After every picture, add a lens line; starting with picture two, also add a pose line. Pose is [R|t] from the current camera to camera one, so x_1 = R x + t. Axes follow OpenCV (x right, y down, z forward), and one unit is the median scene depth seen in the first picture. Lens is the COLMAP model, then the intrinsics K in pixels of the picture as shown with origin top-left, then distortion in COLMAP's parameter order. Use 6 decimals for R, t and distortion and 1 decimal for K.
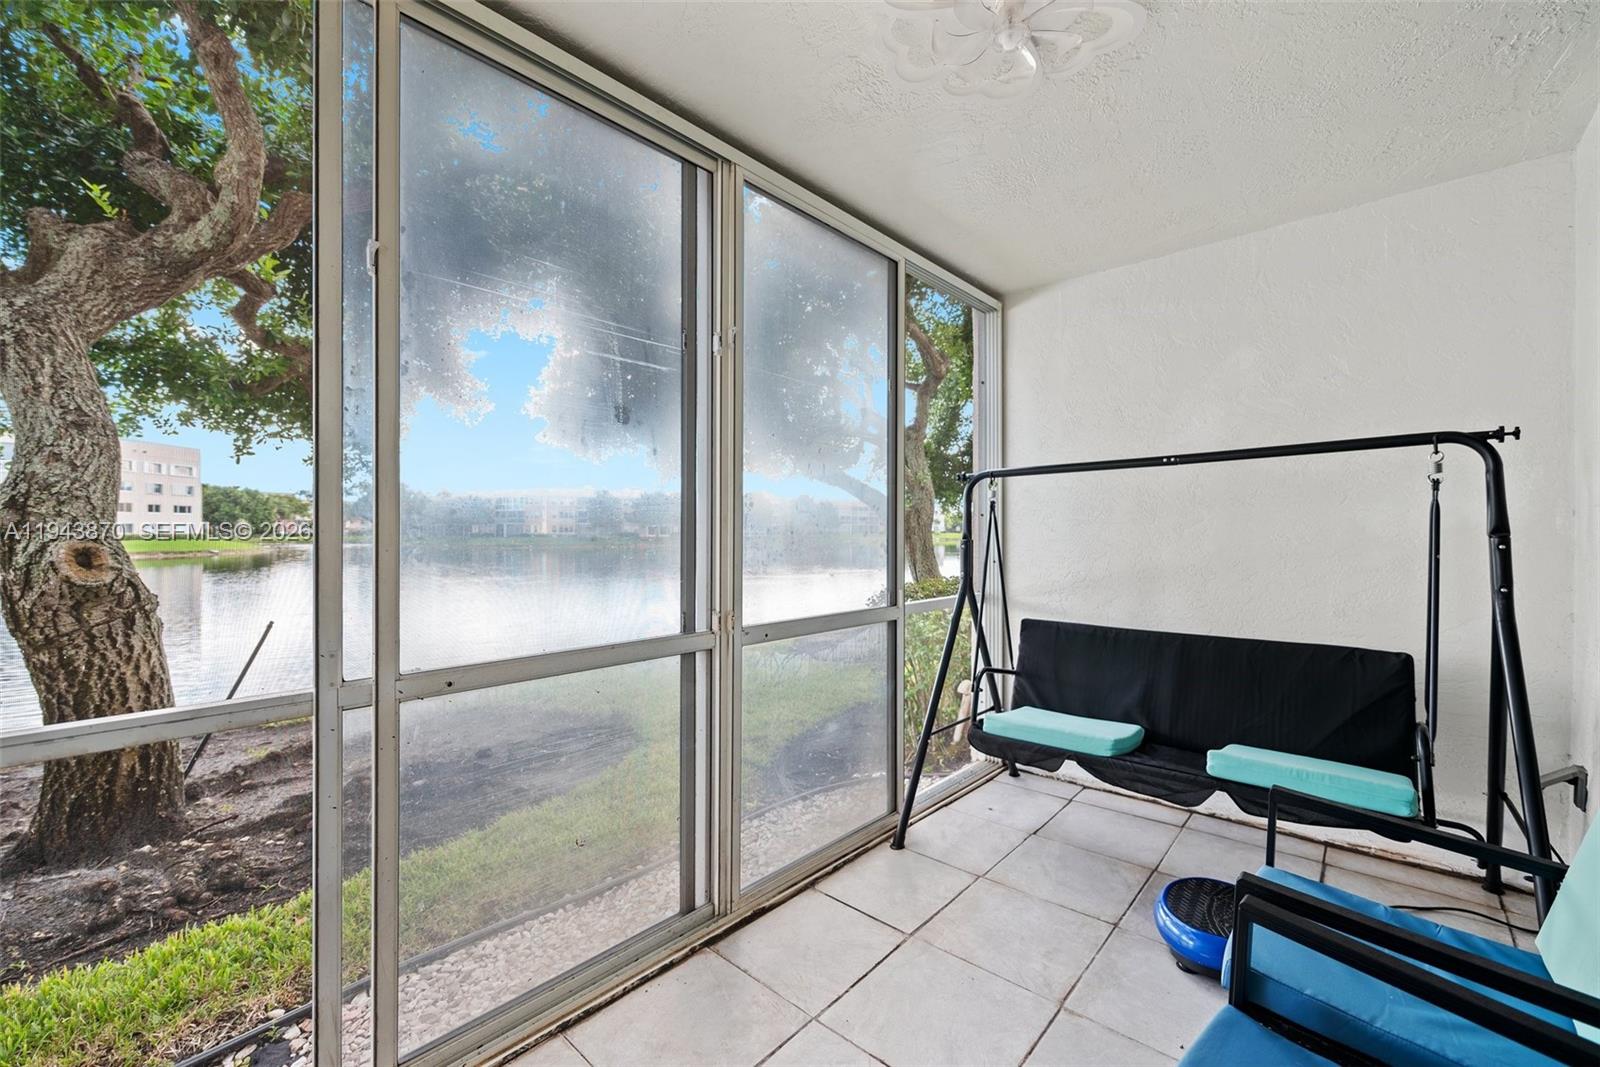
lens RADIAL K [[641.7, 0, 795.2], [0, 641.7, 535.4], [0, 0, 1]] dist [0.002280, -0.000878]
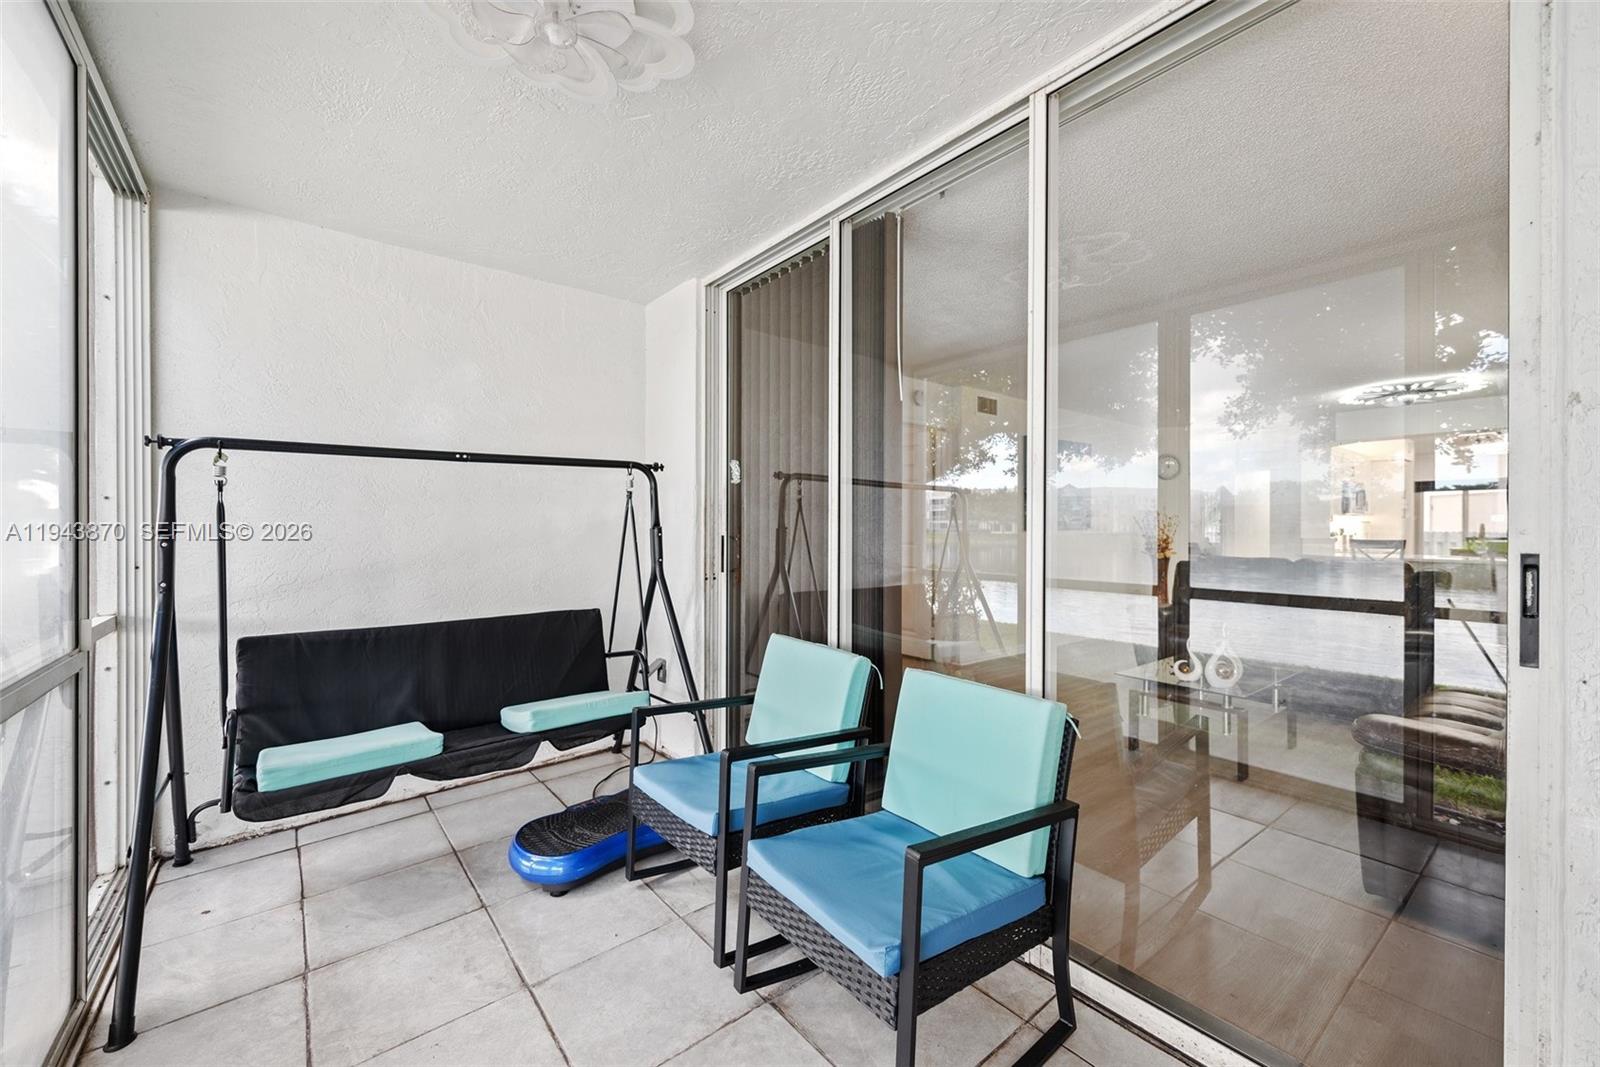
lens RADIAL K [[641.7, 0, 795.7], [0, 641.7, 532.0], [0, 0, 1]] dist [0.002280, -0.000878]
pose [[0.137382, -0.003758, 0.990511, -0.389337], [0.003963, 0.999987, 0.003244, 0.005525], [-0.990510, 0.003480, 0.137395, 0.316219]]
